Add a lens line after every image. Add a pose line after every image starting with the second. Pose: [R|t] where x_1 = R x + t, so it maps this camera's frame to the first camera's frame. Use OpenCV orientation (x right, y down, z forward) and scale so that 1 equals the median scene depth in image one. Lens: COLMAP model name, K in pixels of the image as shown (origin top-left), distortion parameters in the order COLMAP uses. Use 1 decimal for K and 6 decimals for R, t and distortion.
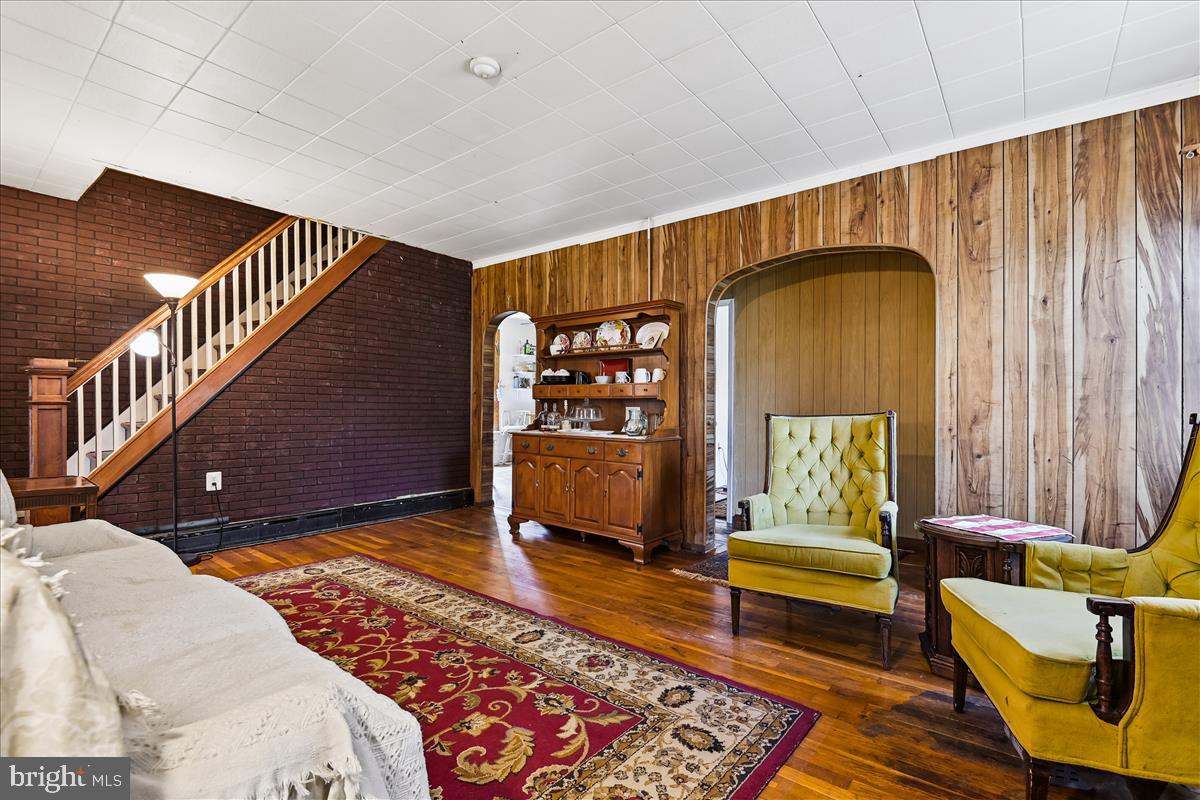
lens RADIAL K [[544.6, 0, 599.1], [0, 544.6, 405.8], [0, 0, 1]] dist [0.018220, -0.000777]
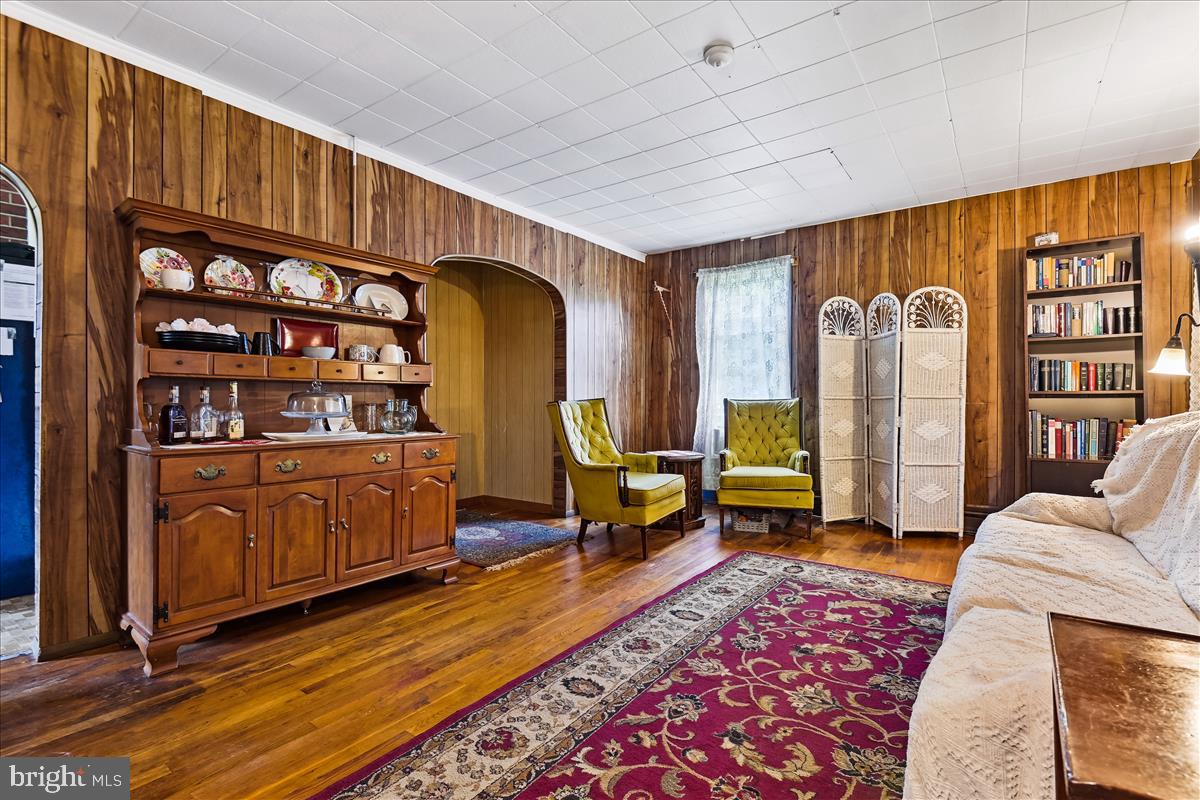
lens RADIAL K [[563.7, 0, 599.3], [0, 563.7, 398.5], [0, 0, 1]] dist [0.013329, -0.008728]
pose [[-0.061648, -0.003036, 0.998093, -1.083070], [0.000369, 0.999995, 0.003065, 0.008110], [-0.998098, 0.000557, -0.061646, 1.126834]]
